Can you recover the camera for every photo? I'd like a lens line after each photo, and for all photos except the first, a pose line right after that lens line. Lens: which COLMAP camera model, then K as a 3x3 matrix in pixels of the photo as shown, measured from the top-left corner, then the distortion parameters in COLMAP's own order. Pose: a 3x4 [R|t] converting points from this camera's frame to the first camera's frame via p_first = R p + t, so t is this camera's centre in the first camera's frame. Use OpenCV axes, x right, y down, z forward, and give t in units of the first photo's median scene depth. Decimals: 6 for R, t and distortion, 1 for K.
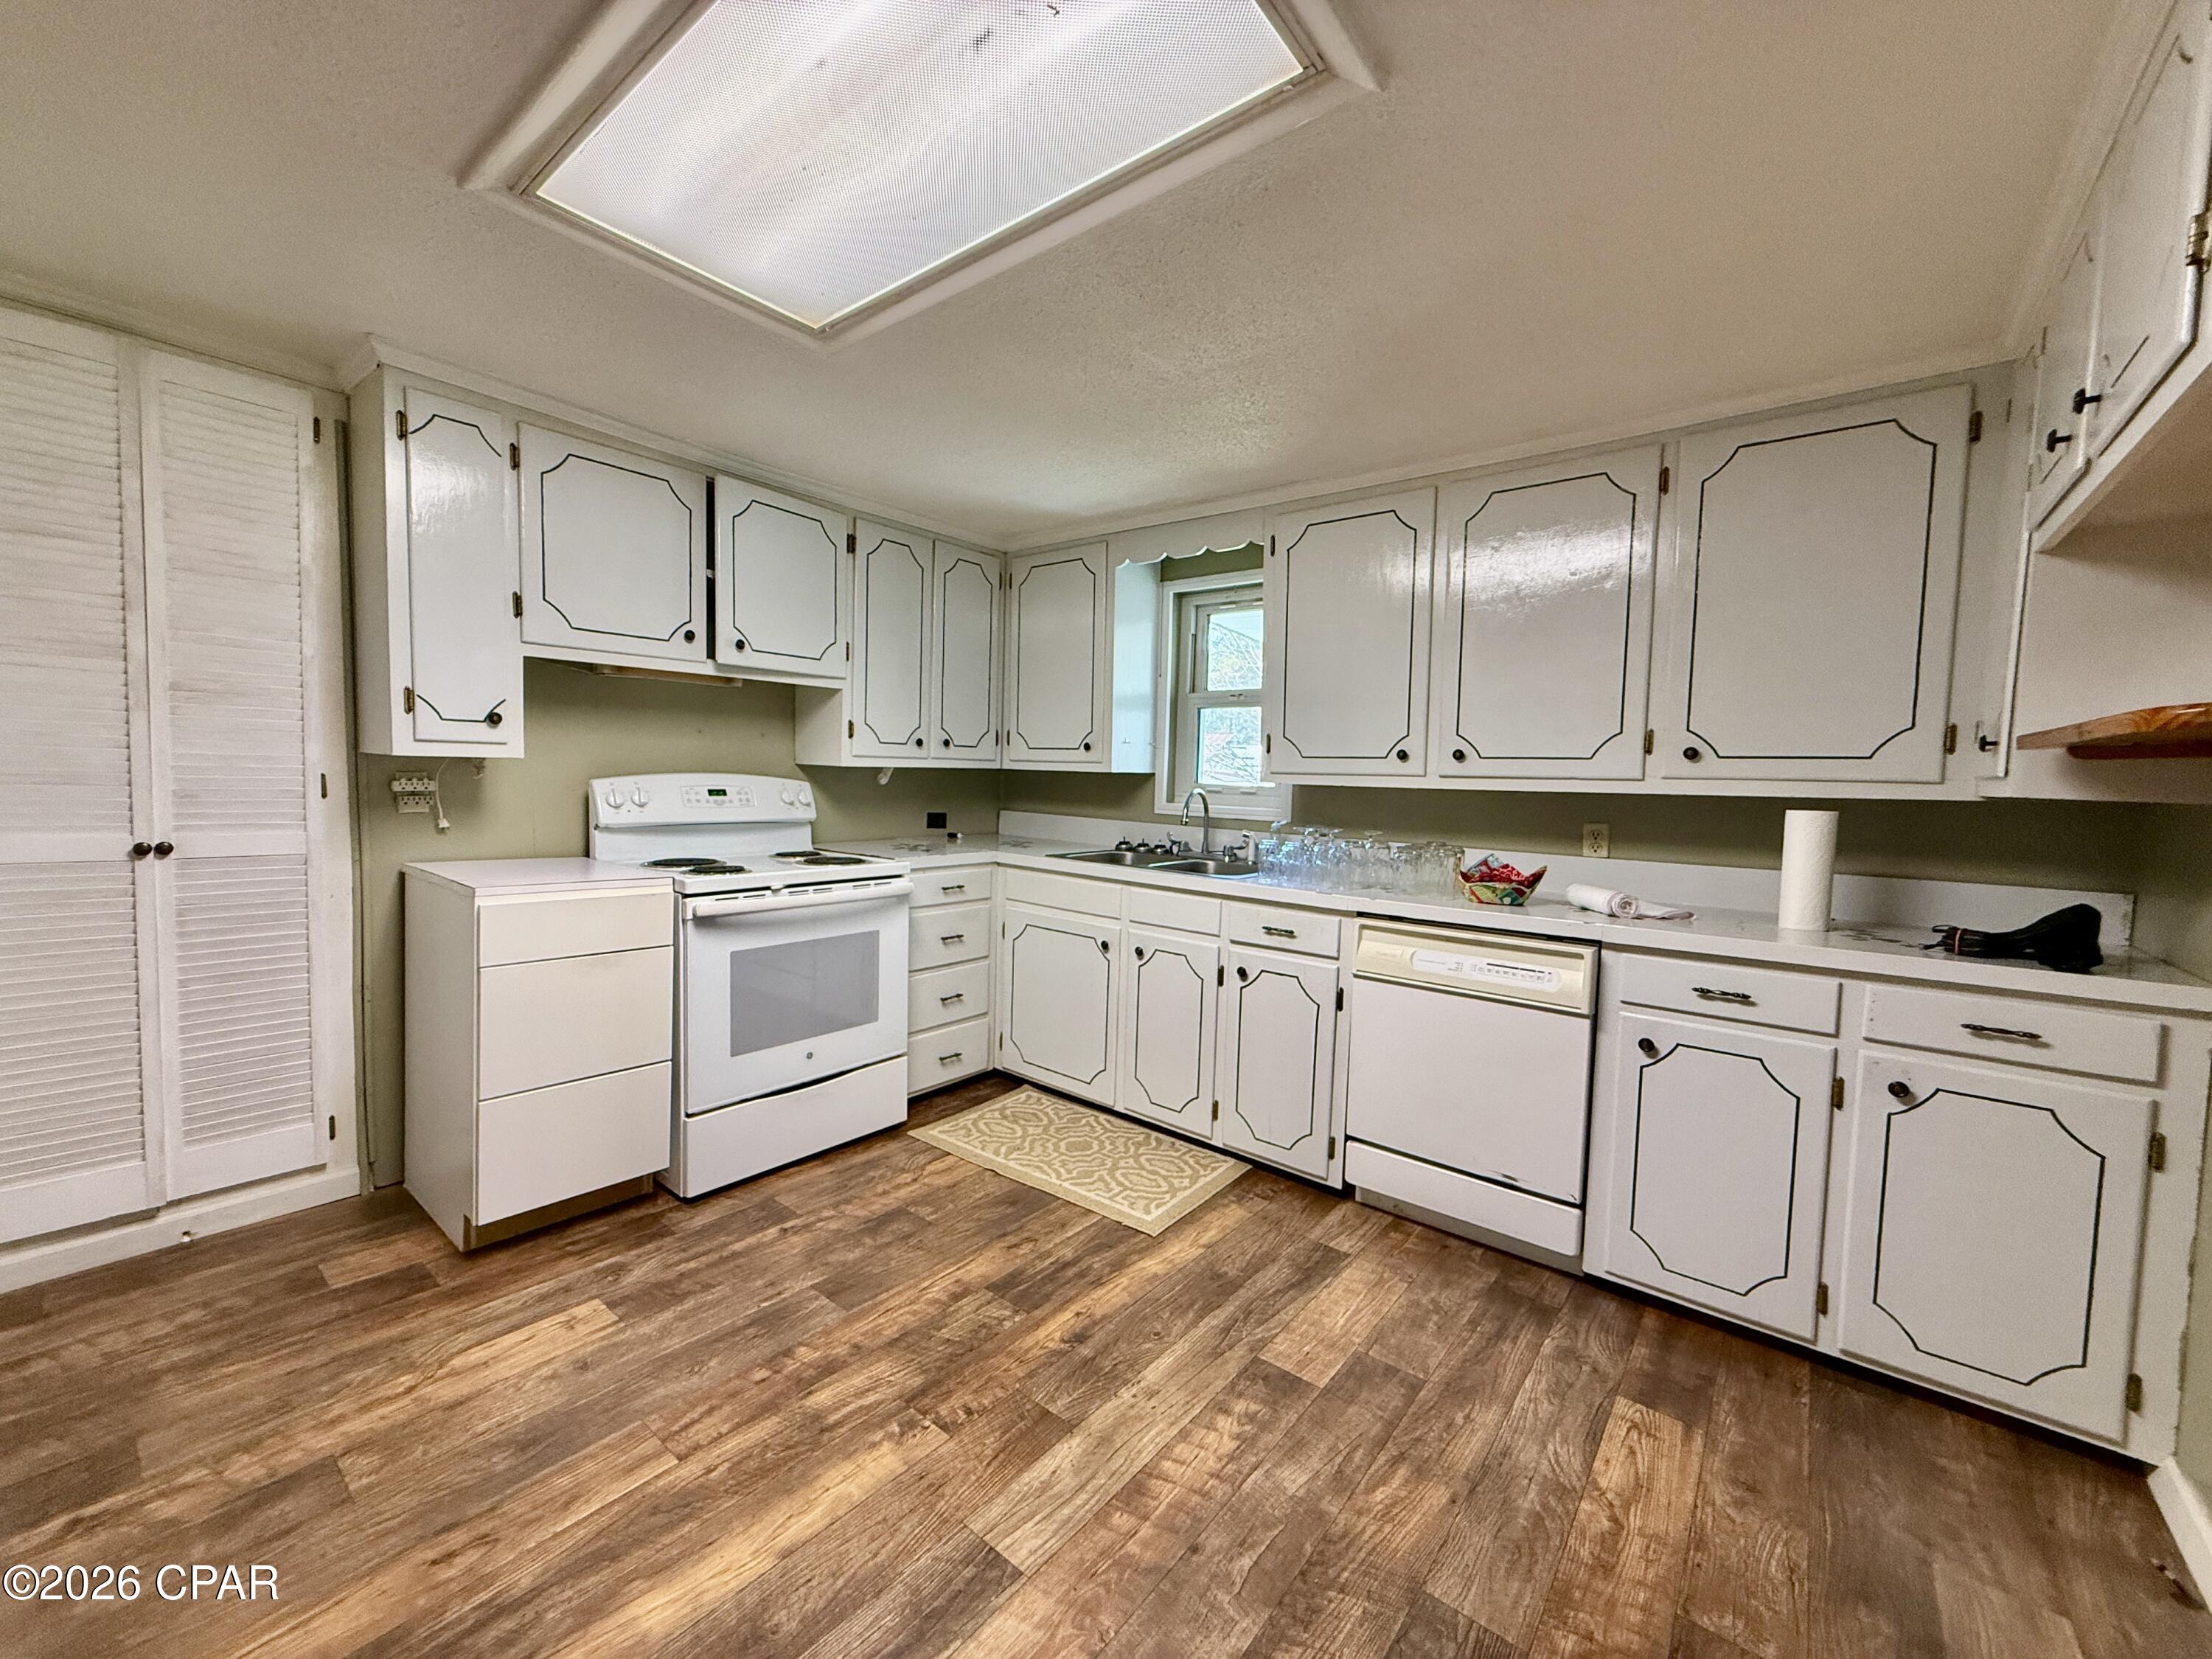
lens RADIAL K [[876.6, 0, 1100.5], [0, 876.6, 831.0], [0, 0, 1]] dist [0.000270, -0.000055]
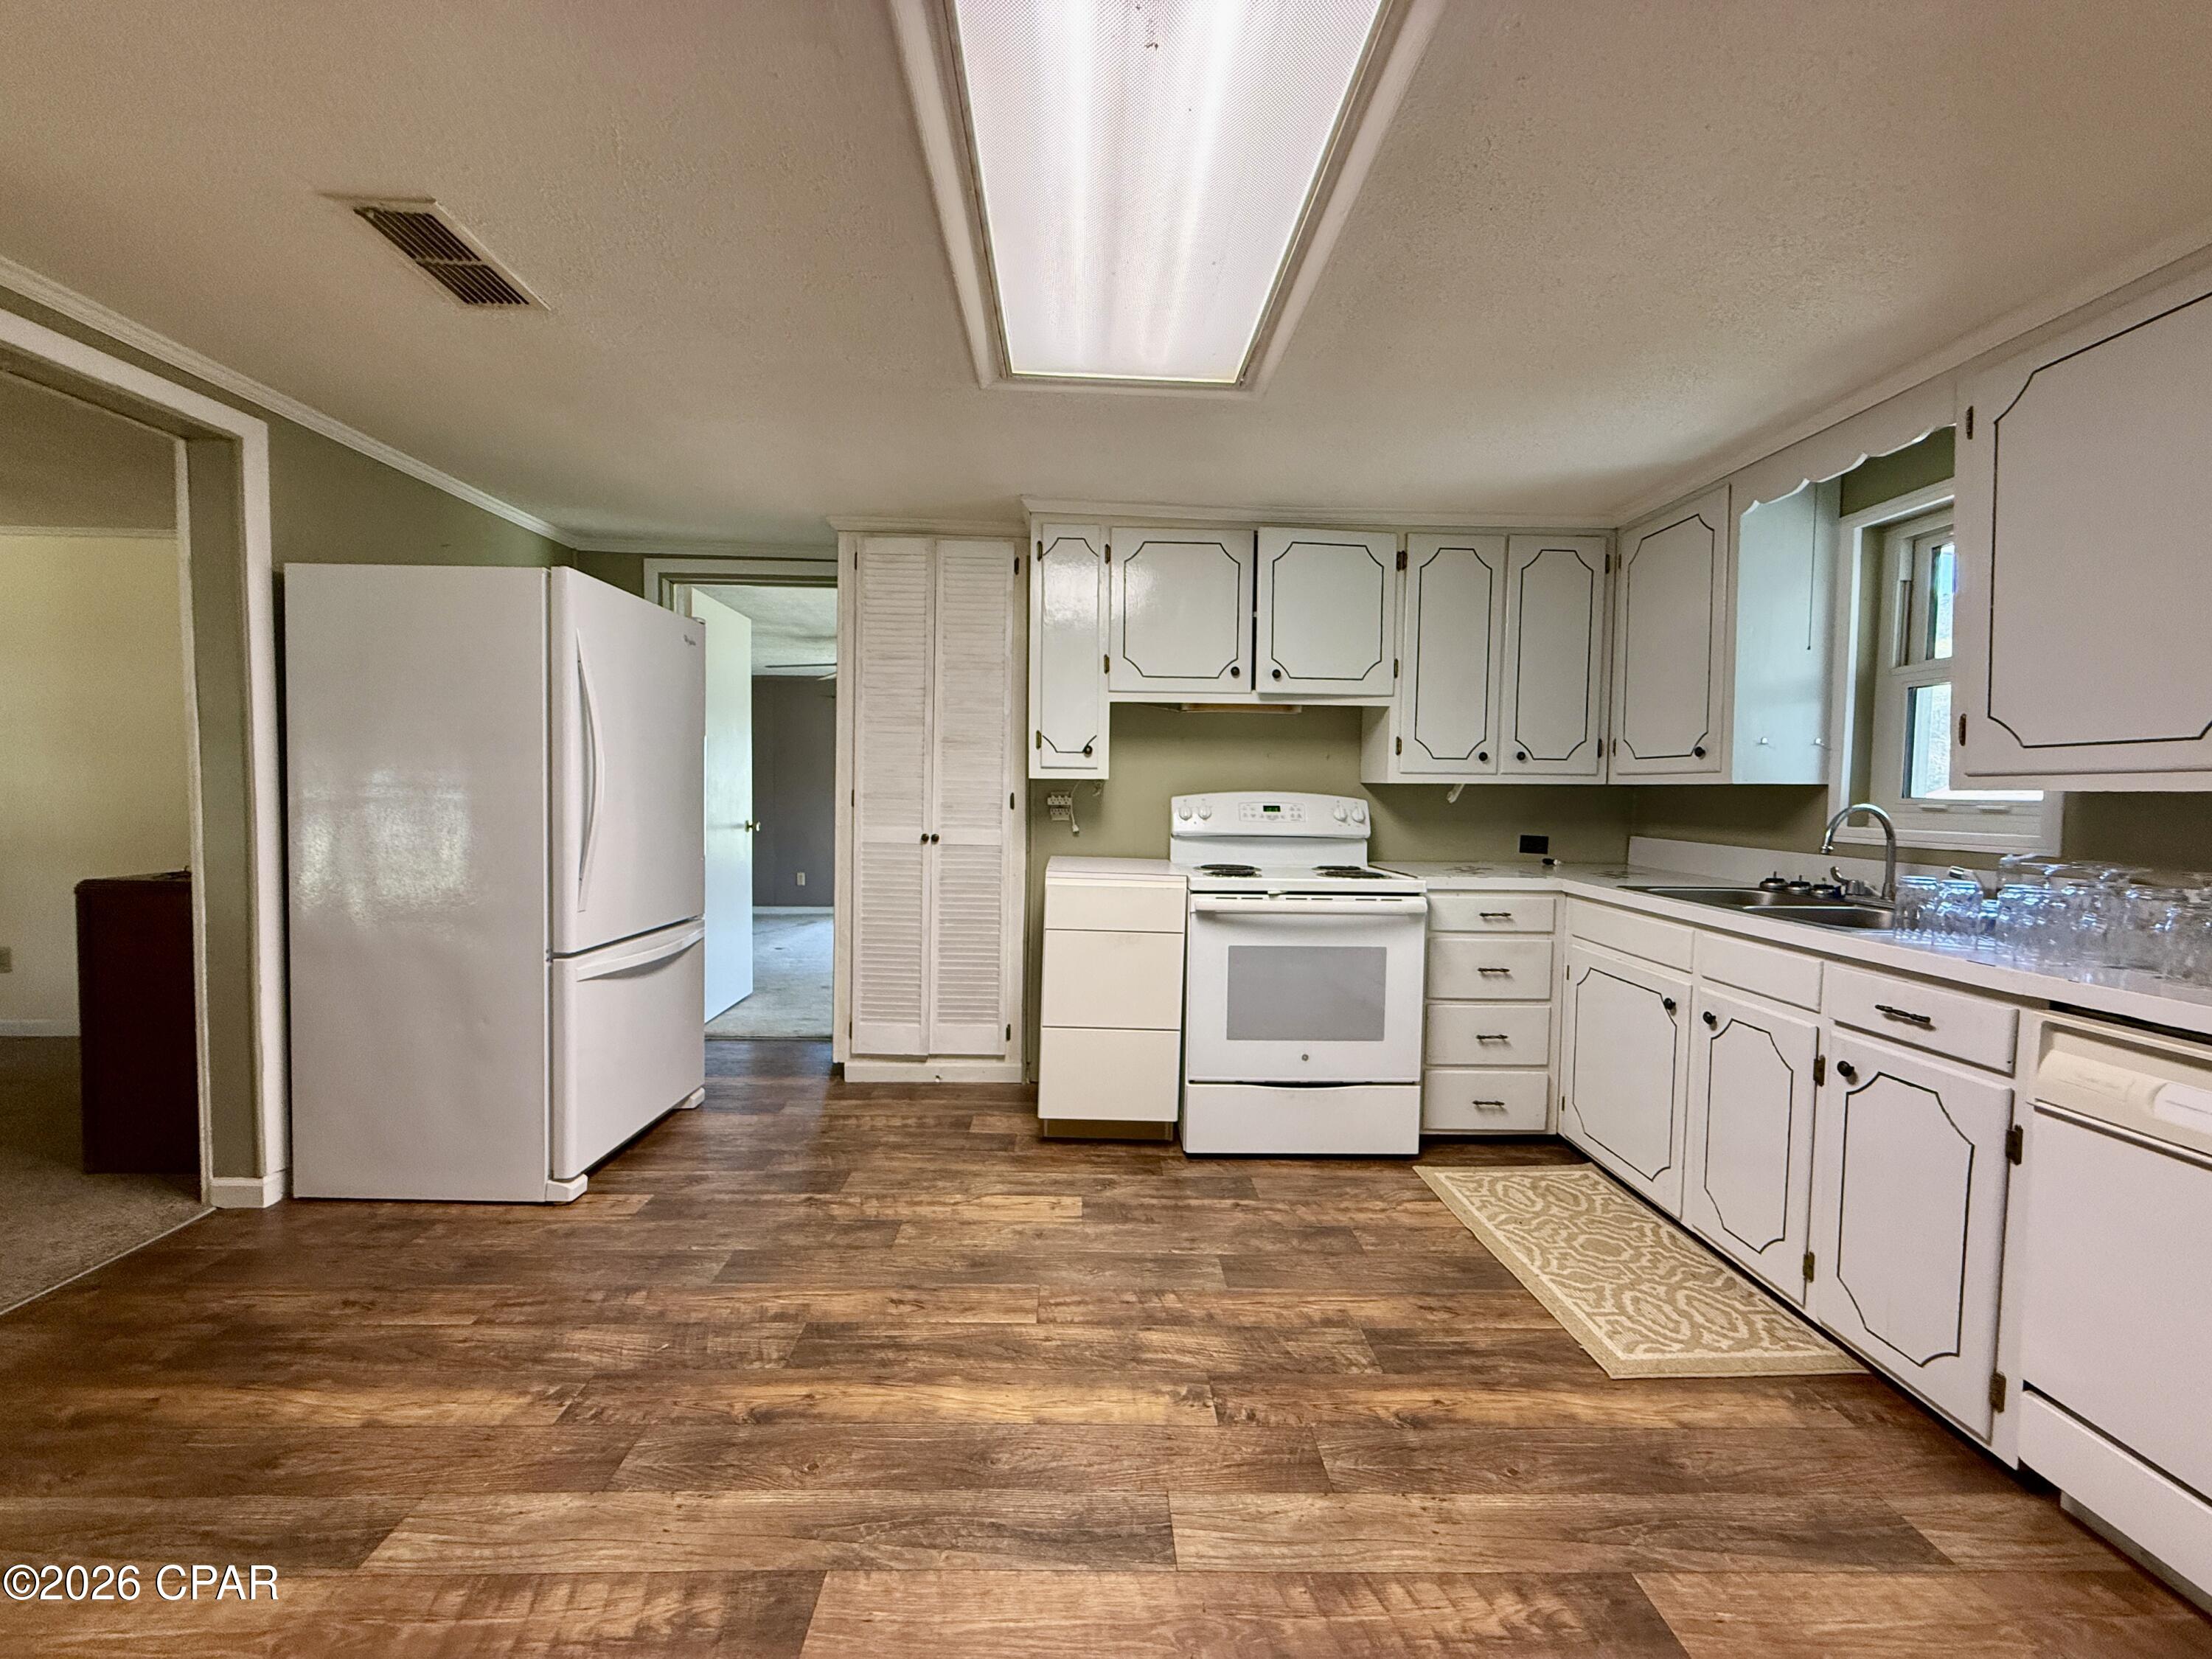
lens RADIAL K [[876.6, 0, 1100.5], [0, 876.6, 831.0], [0, 0, 1]] dist [0.000270, -0.000055]
pose [[0.652204, 0.015859, -0.757878, 0.344953], [-0.047711, 0.998658, -0.020161, 0.022642], [0.756541, 0.049309, 0.652085, 0.140781]]
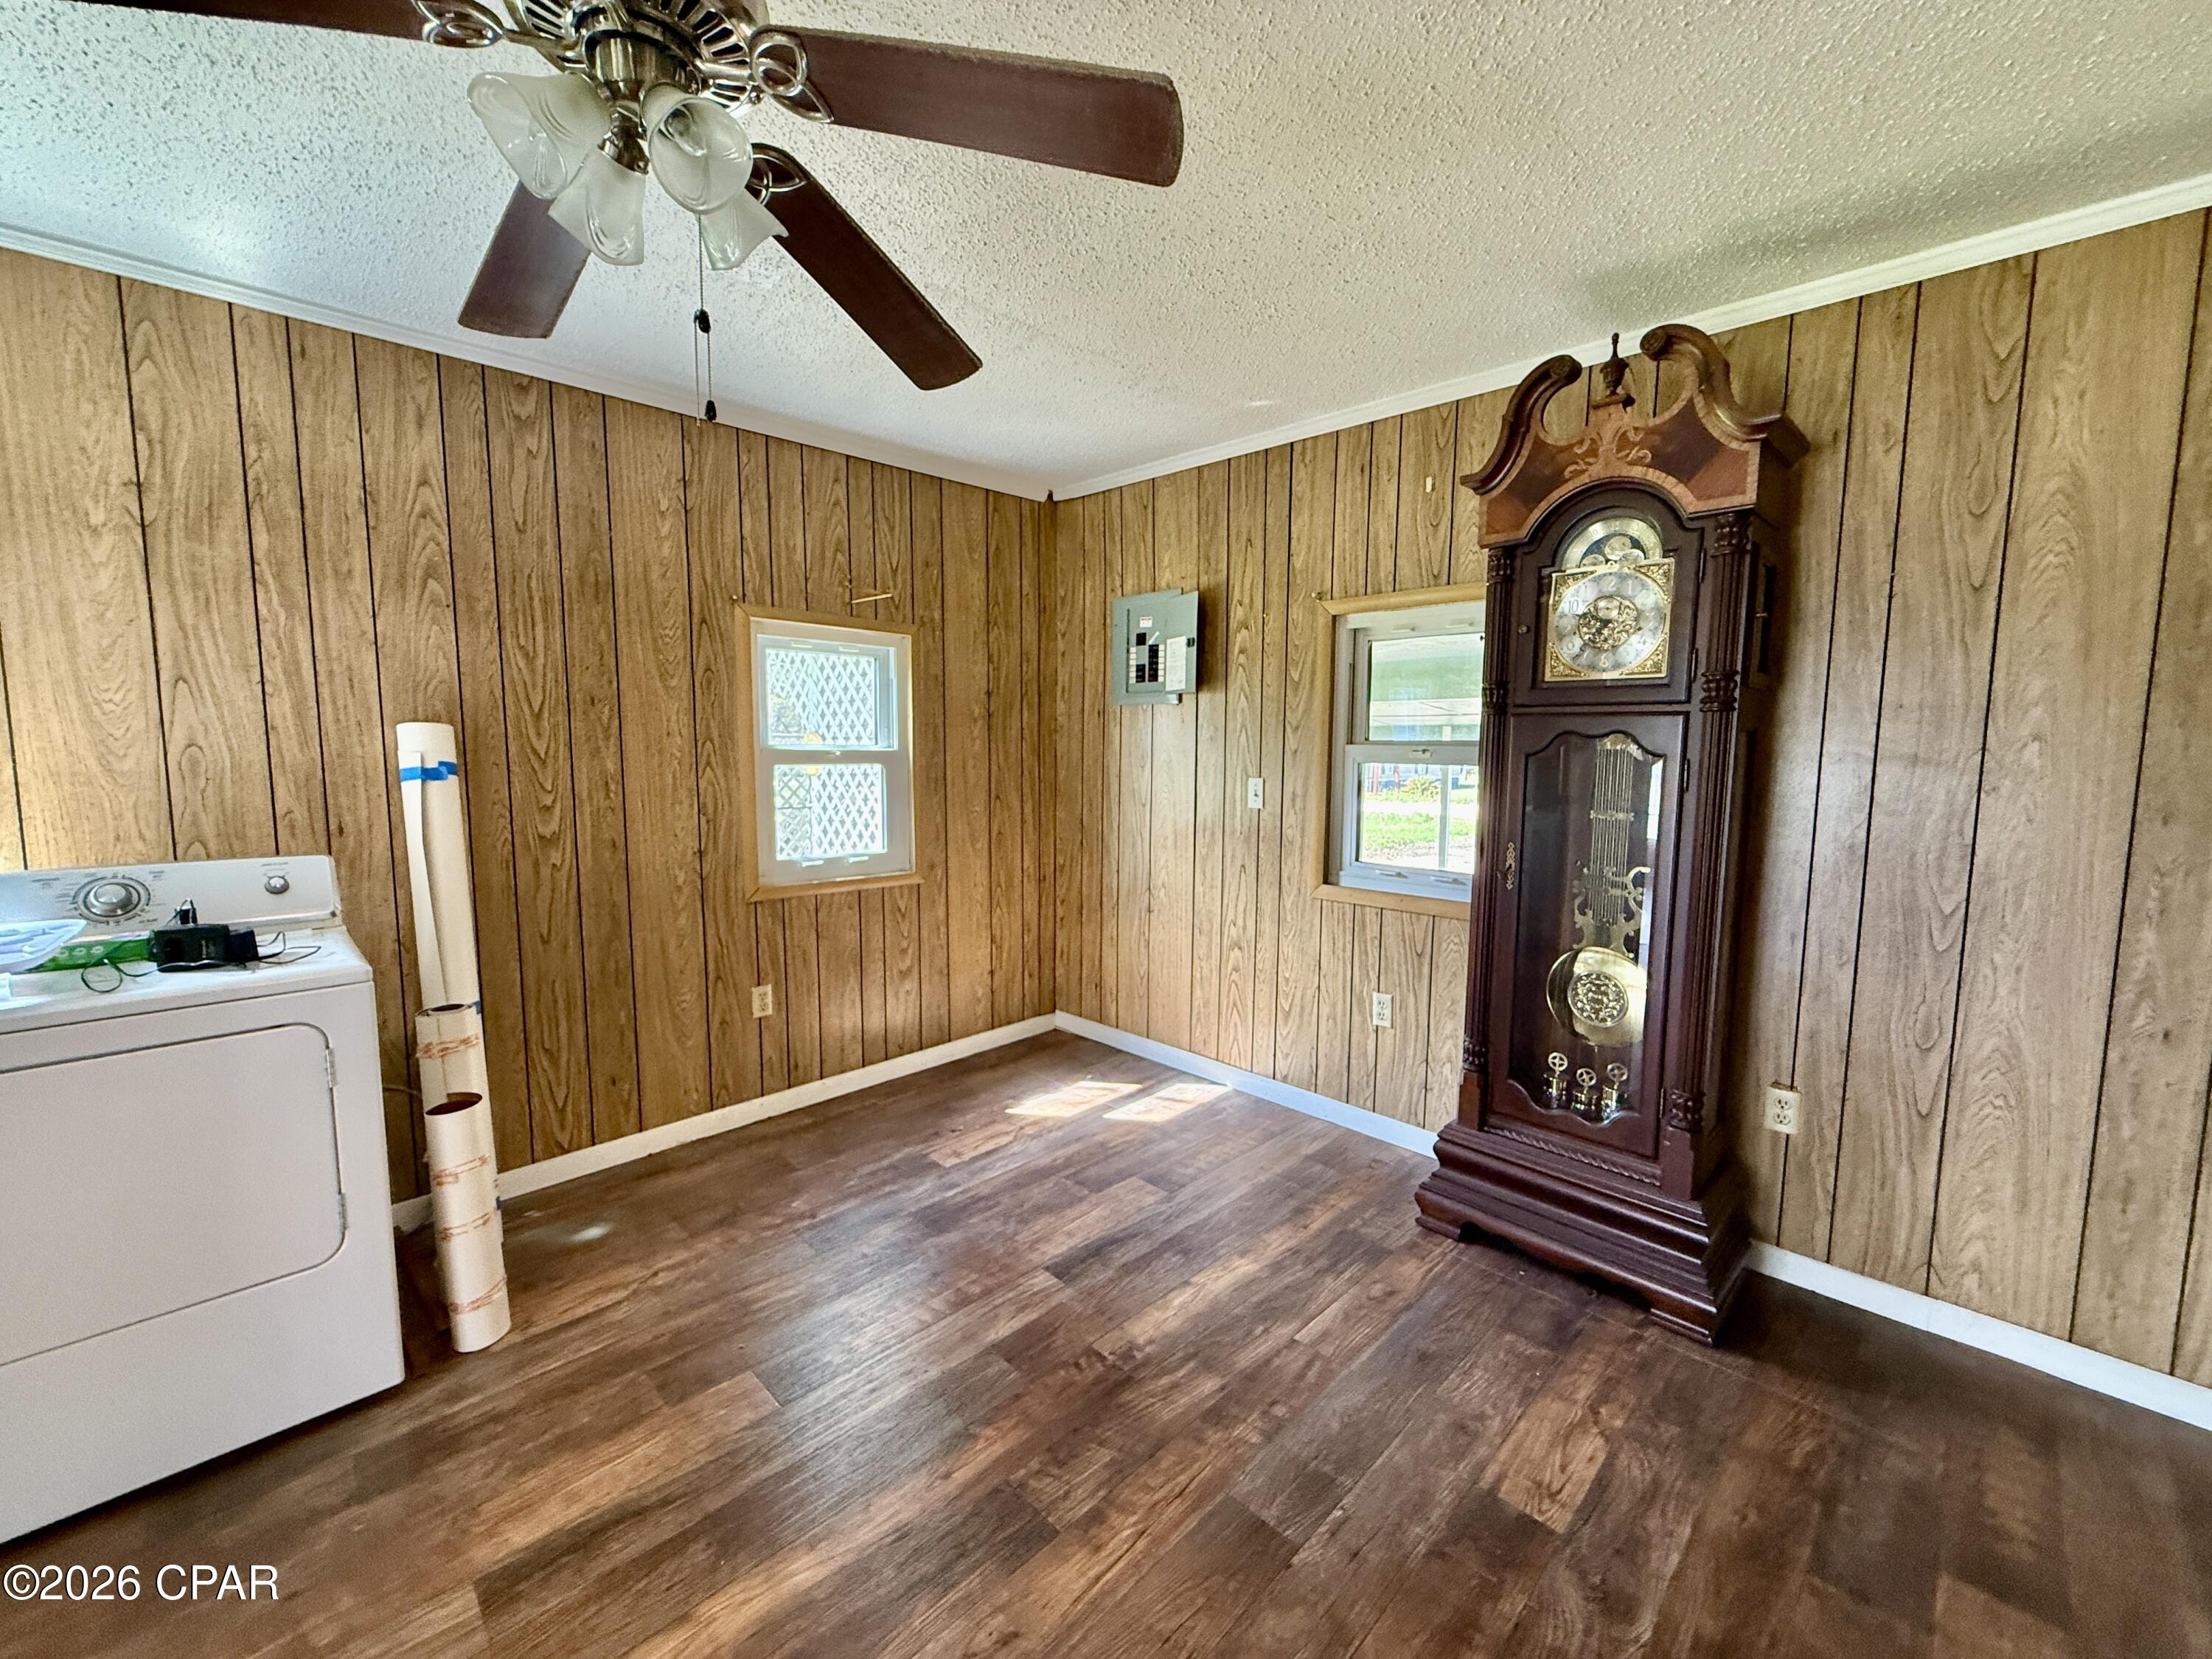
lens RADIAL K [[876.6, 0, 1100.5], [0, 876.6, 831.0], [0, 0, 1]] dist [0.000270, -0.000055]
pose [[-0.993868, -0.049321, 0.098965, -0.188037], [-0.033323, 0.986998, 0.157239, -0.152080], [-0.105434, 0.152977, -0.982589, 1.458761]]
